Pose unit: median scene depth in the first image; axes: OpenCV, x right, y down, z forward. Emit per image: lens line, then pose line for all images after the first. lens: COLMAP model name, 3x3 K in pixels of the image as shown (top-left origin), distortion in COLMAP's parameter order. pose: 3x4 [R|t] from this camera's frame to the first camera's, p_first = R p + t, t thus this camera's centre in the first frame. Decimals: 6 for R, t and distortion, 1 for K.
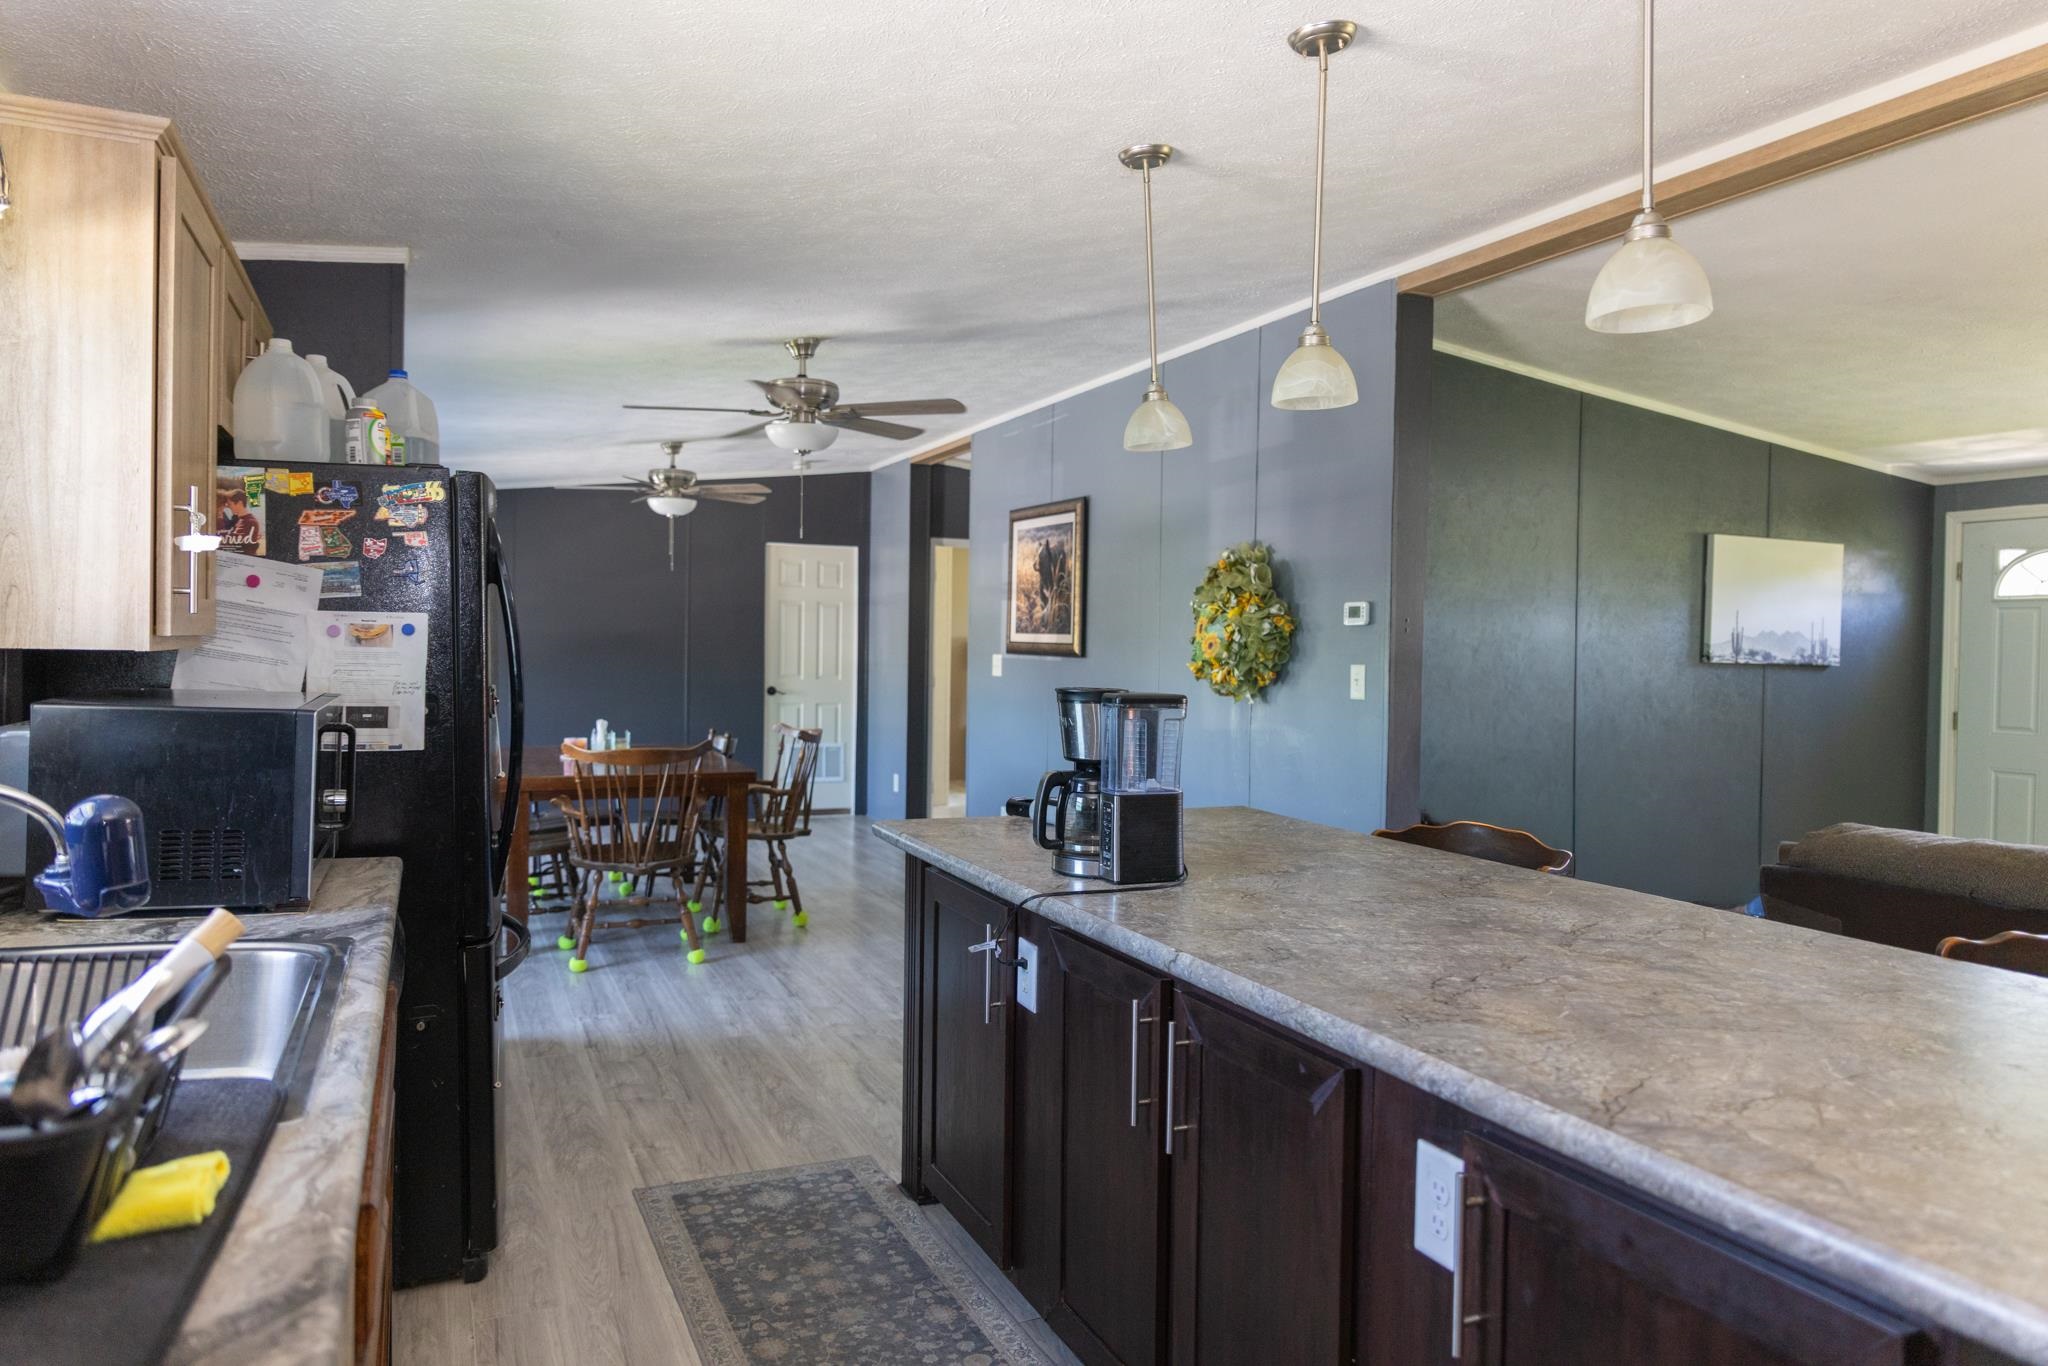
lens RADIAL K [[1345.0, 0, 1068.8], [0, 1345.0, 668.6], [0, 0, 1]] dist [-0.003729, 0.008956]
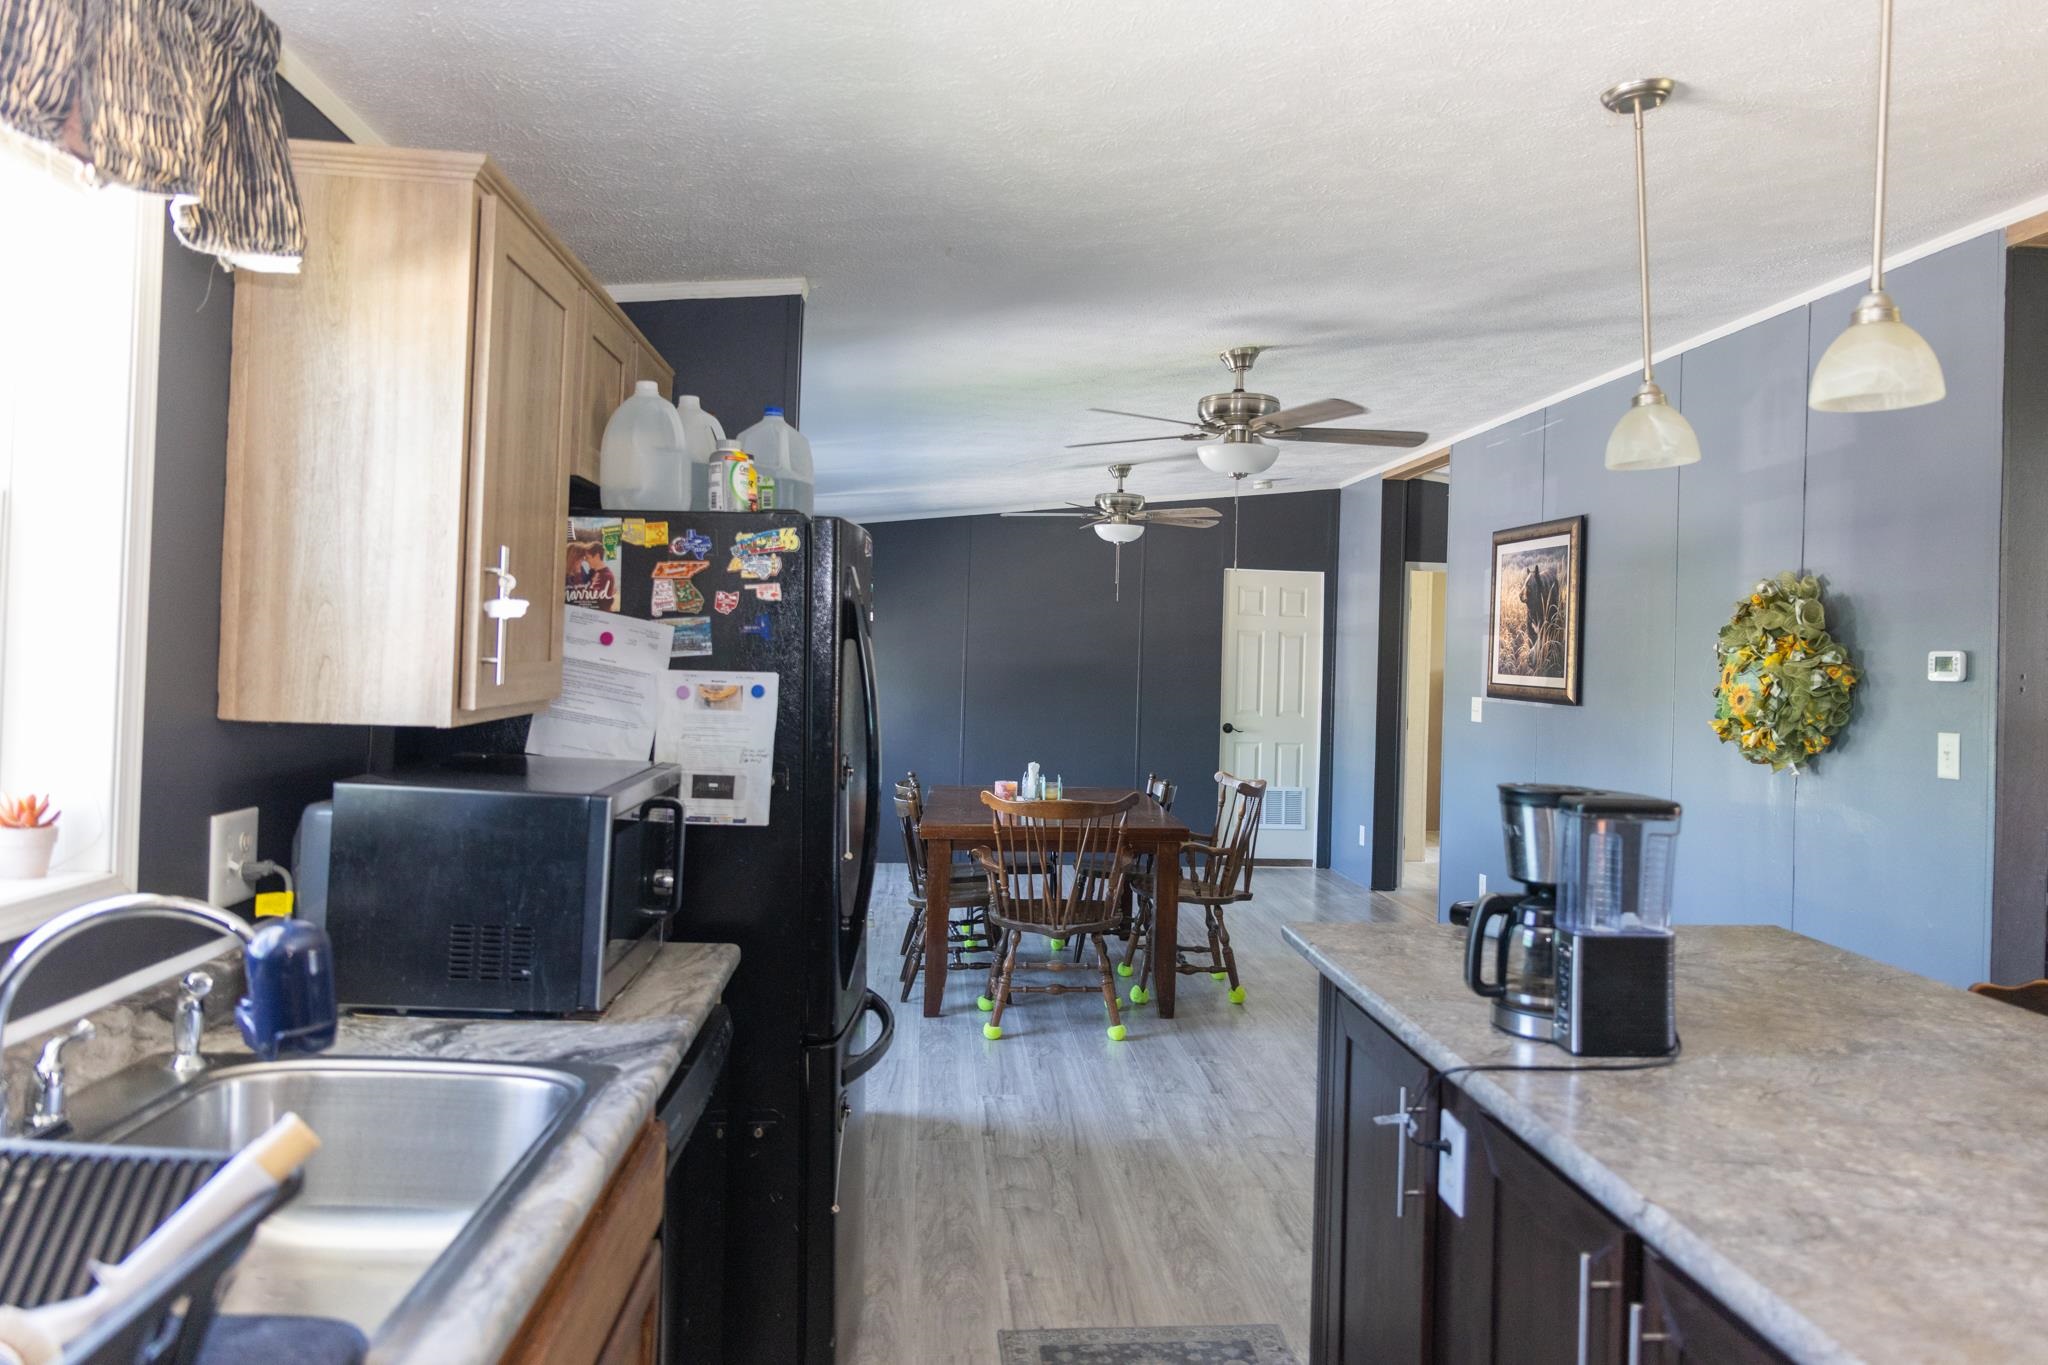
lens RADIAL K [[1440.9, 0, 1092.7], [0, 1440.9, 632.8], [0, 0, 1]] dist [-0.000069, -0.002437]
pose [[0.947295, 0.009212, -0.320230, 0.026899], [-0.023135, 0.998944, -0.039699, -0.027134], [0.319526, 0.045015, 0.946508, 0.114693]]
